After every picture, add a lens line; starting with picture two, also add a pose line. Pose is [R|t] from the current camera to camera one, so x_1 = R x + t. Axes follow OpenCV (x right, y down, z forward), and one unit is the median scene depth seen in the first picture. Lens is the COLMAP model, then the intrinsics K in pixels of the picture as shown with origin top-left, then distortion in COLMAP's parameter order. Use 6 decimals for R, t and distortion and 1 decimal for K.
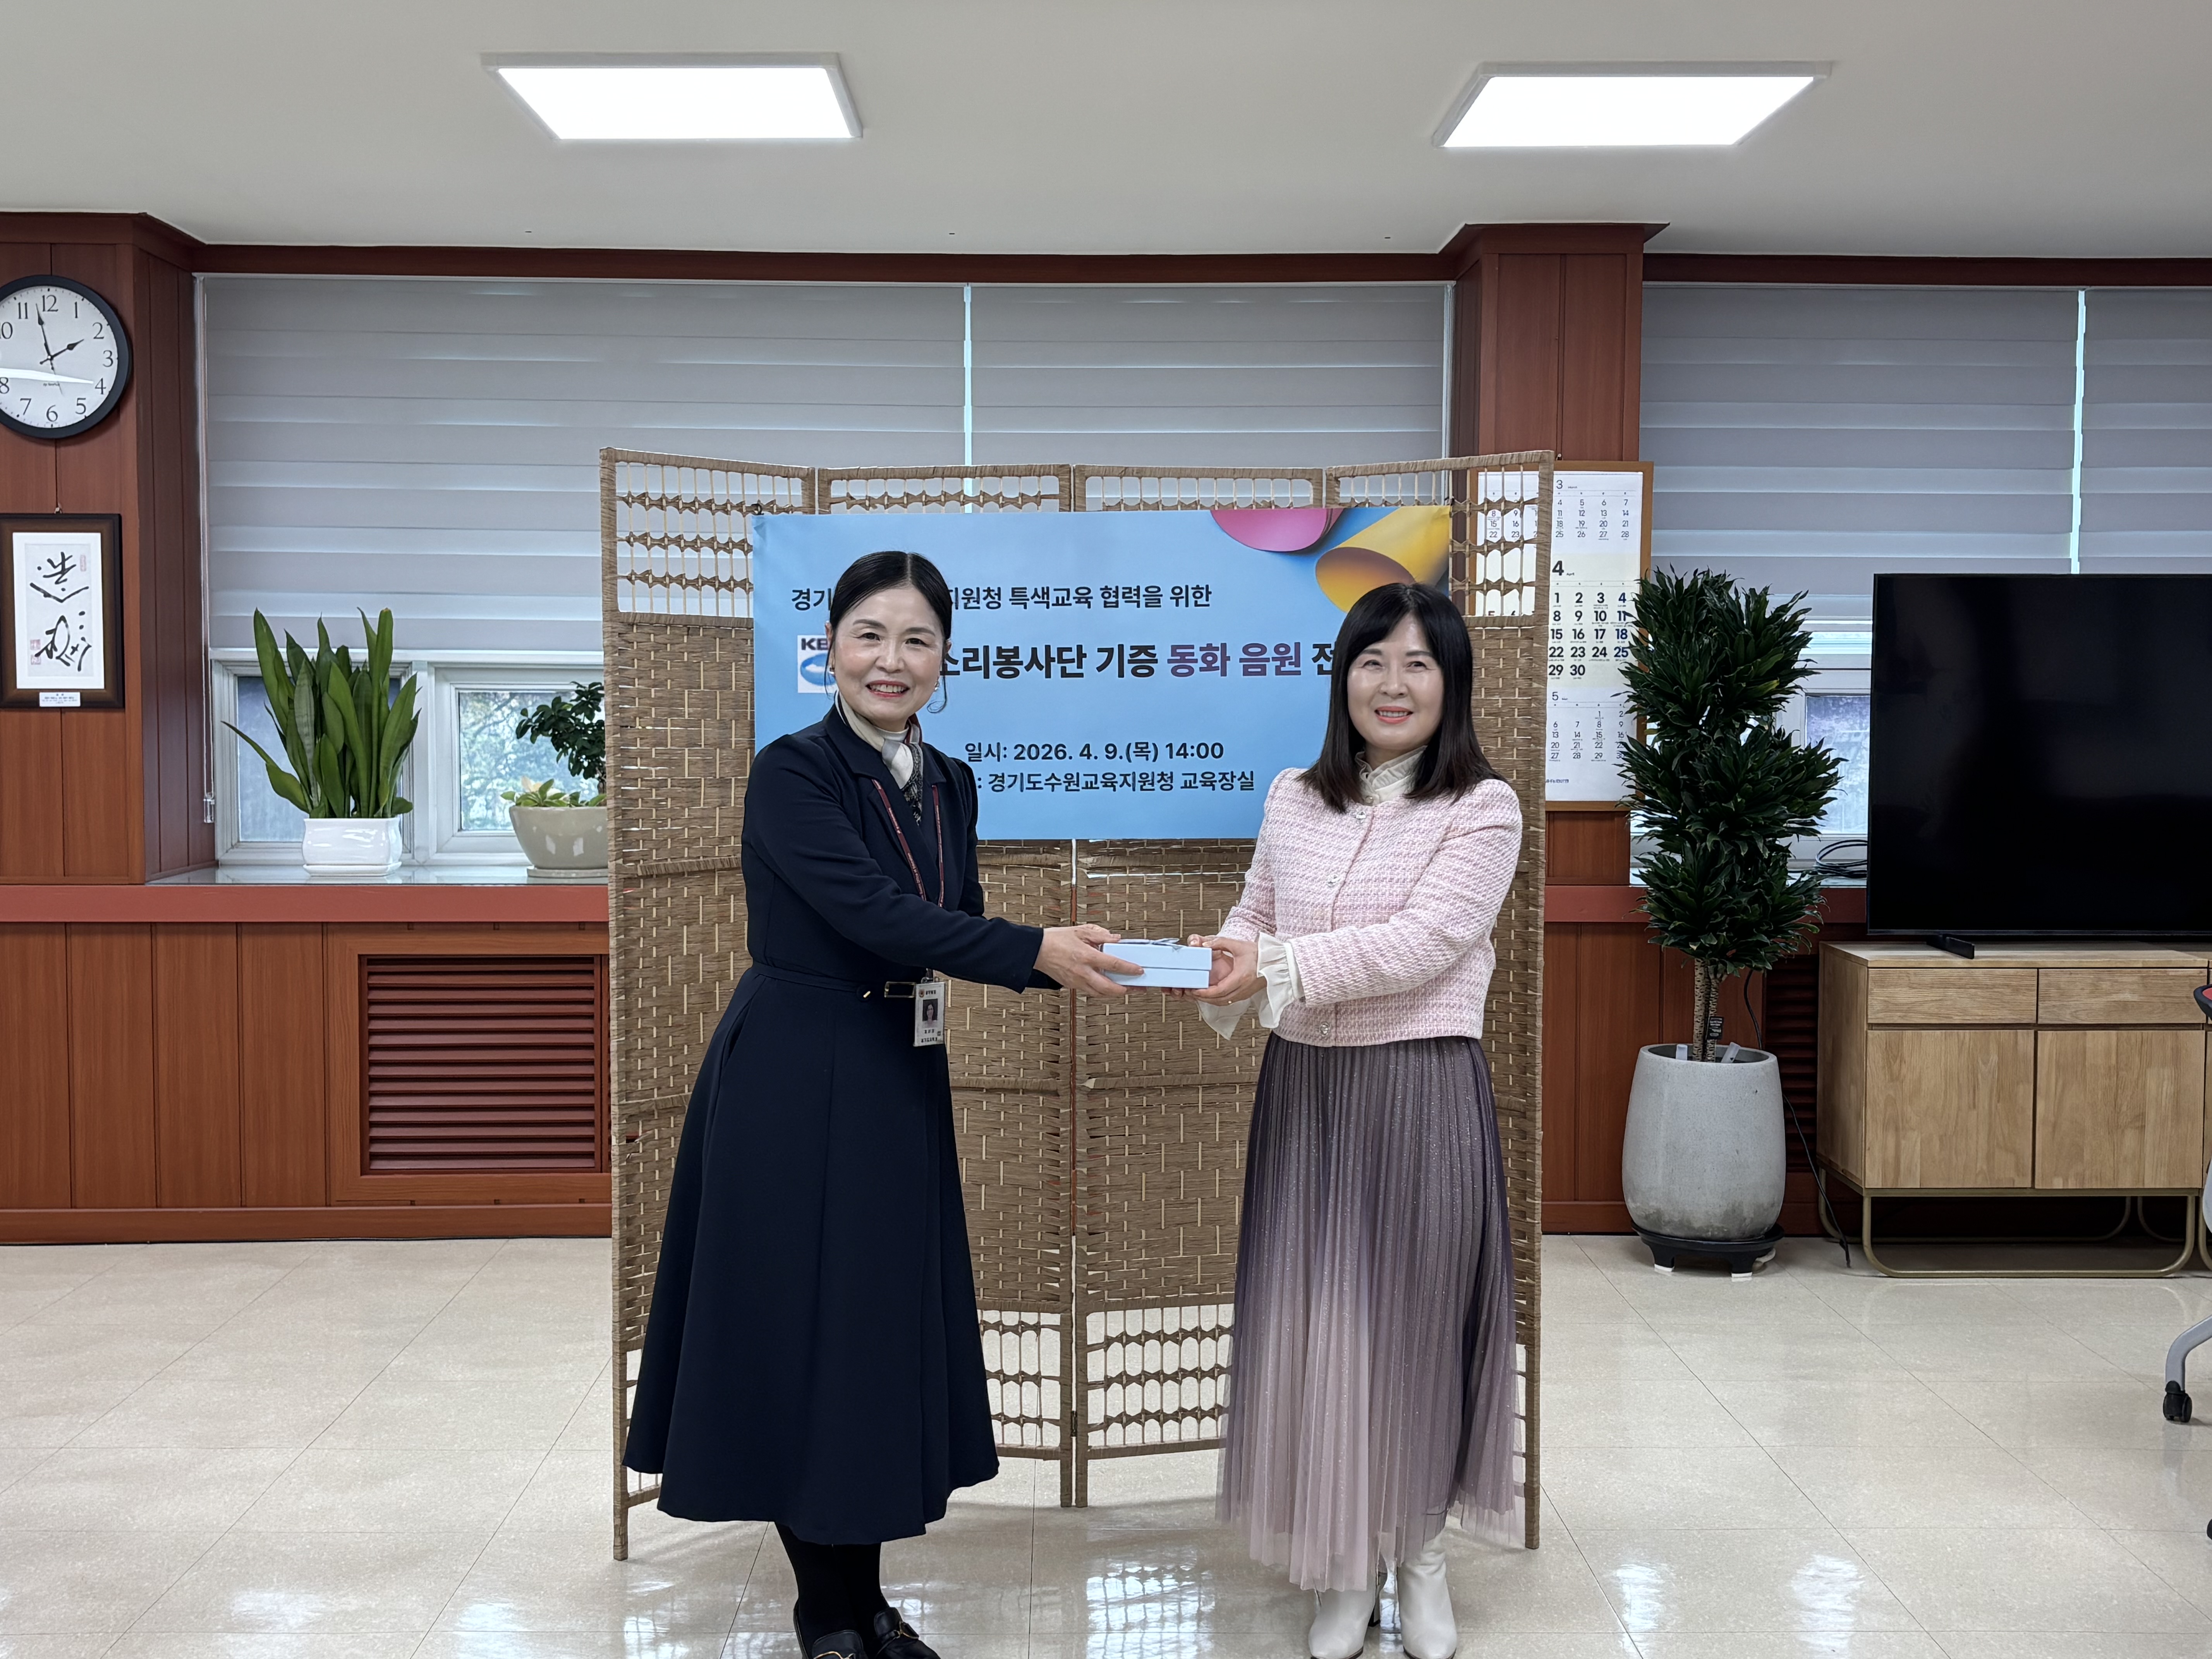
lens RADIAL K [[2527.6, 0, 1080.5], [0, 2527.6, 827.2], [0, 0, 1]] dist [0.009837, 0.002051]
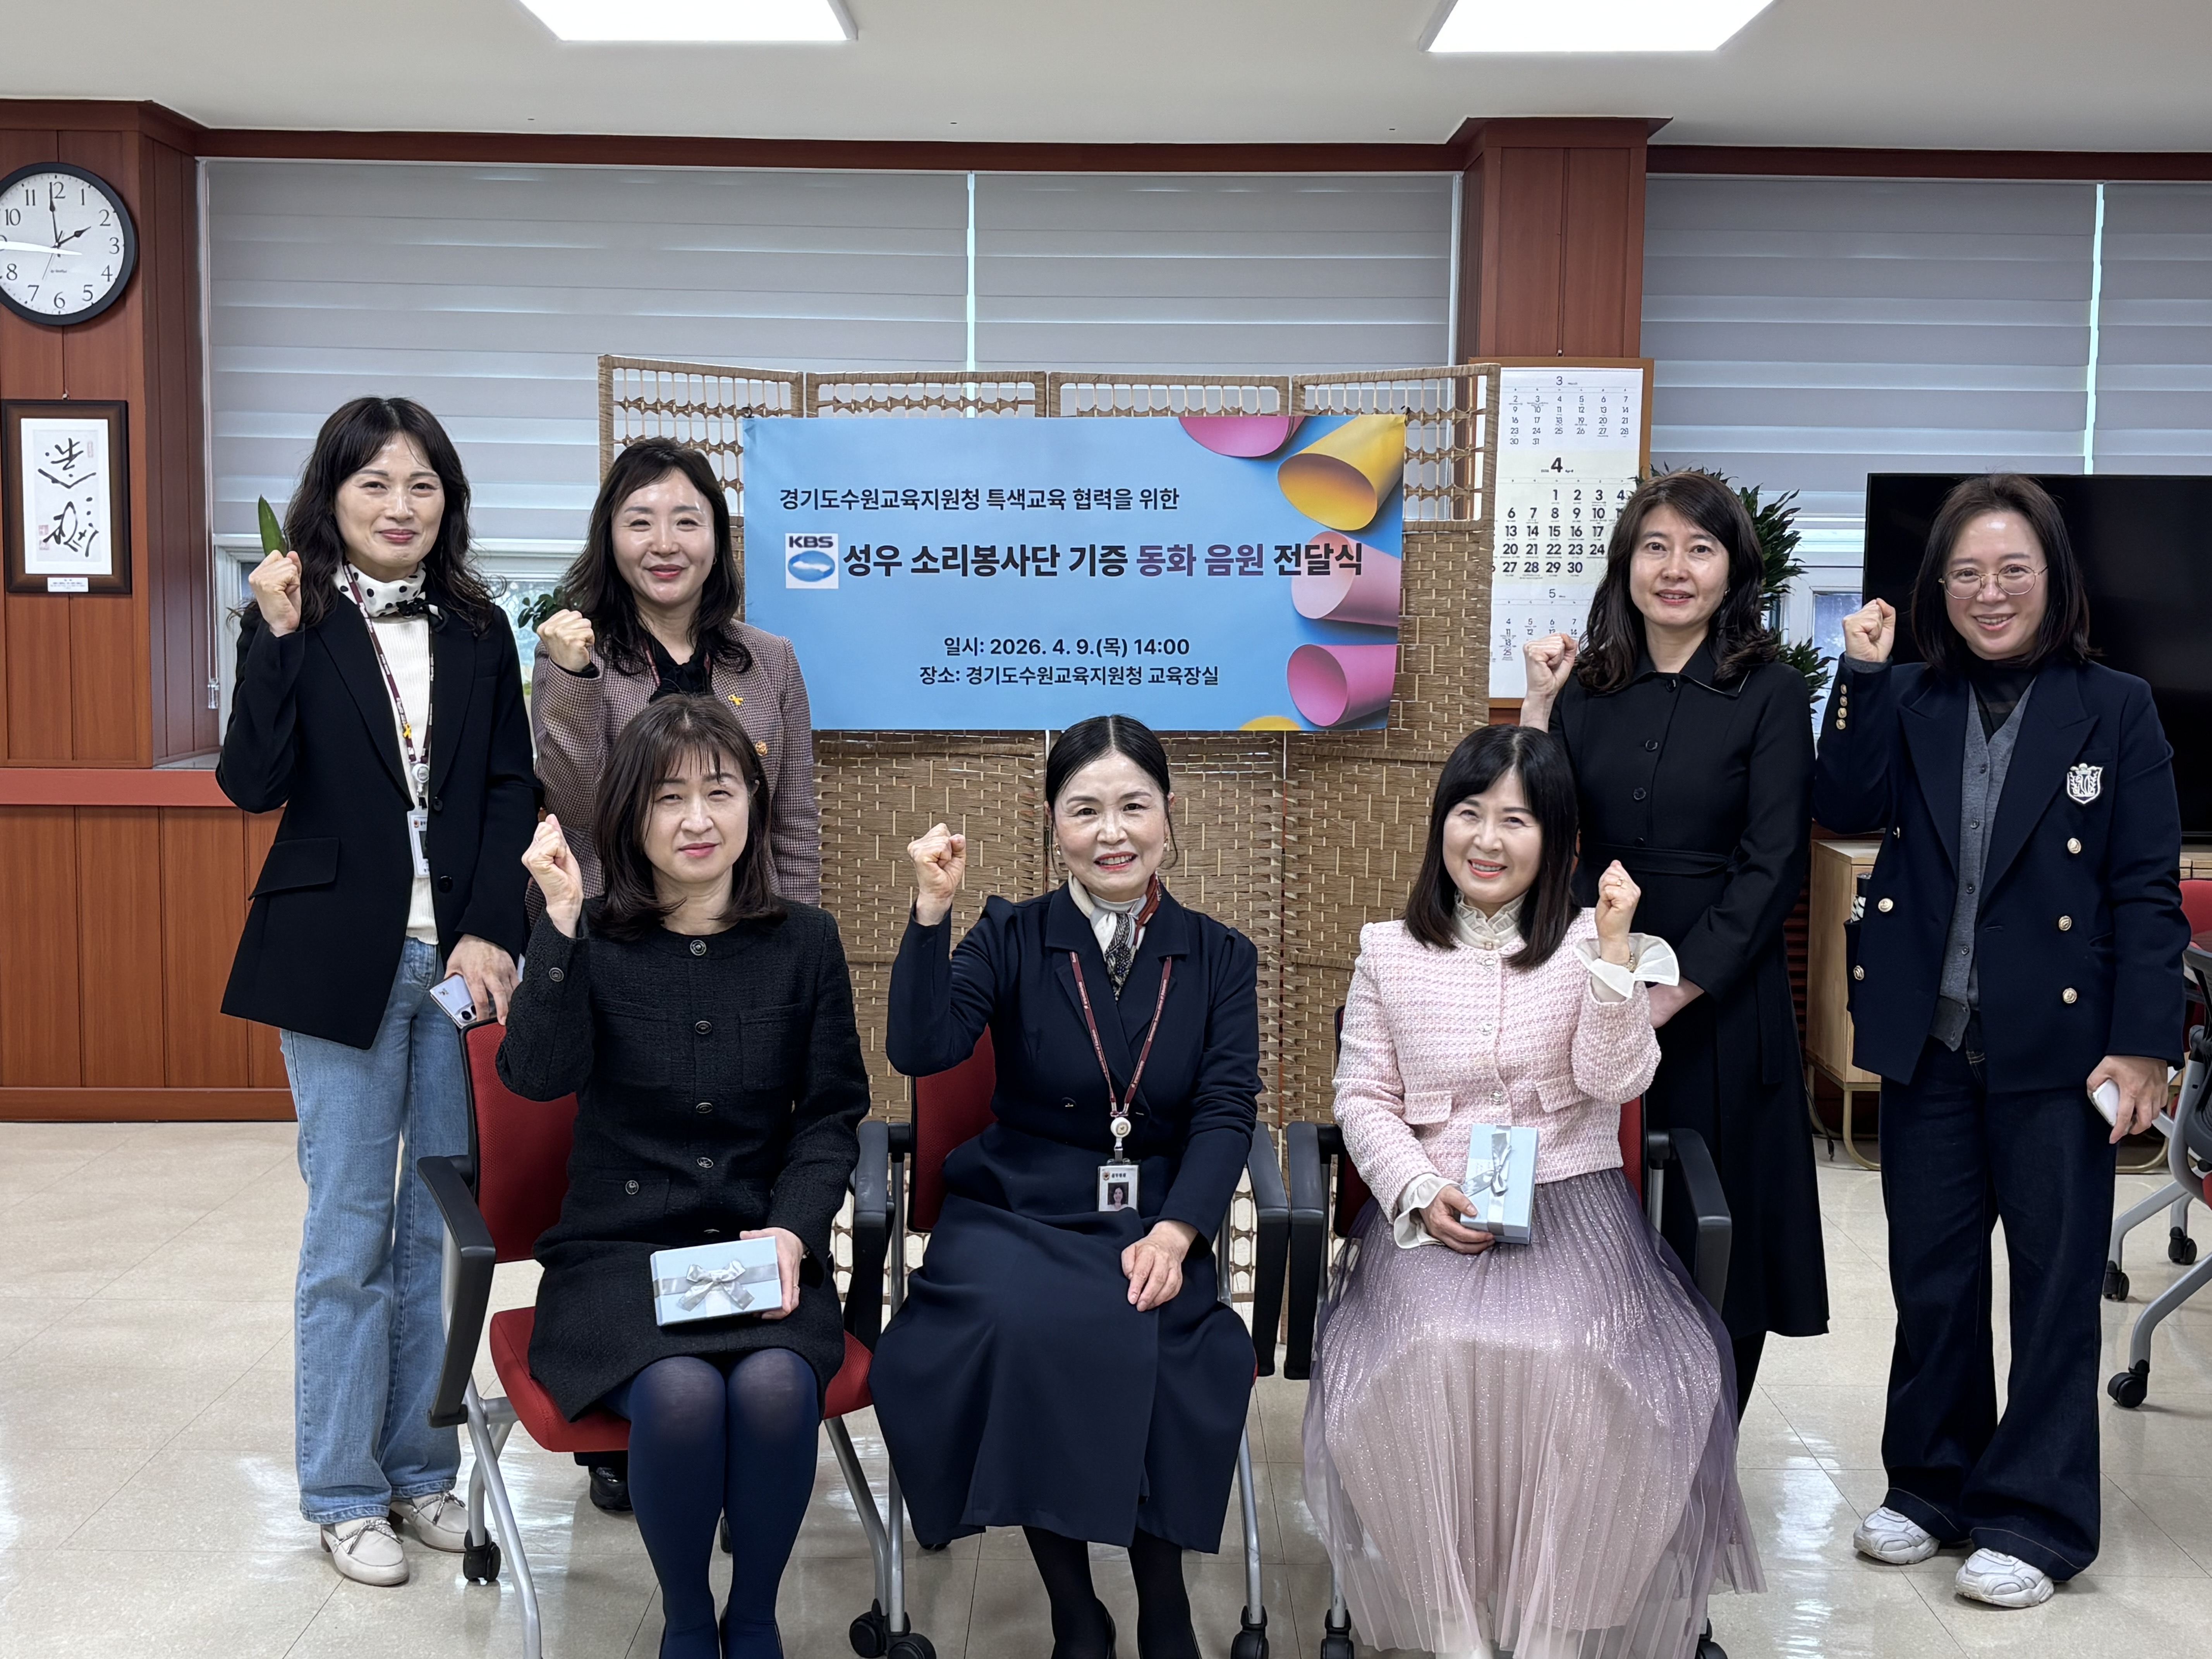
lens RADIAL K [[2775.6, 0, 1106.0], [0, 2775.6, 829.5], [0, 0, 1]] dist [0.018314, -0.068238]
pose [[0.999901, 0.008782, -0.011006, 0.024958], [-0.008353, 0.999228, 0.038388, 0.001142], [0.011335, -0.038292, 0.999202, -0.110918]]
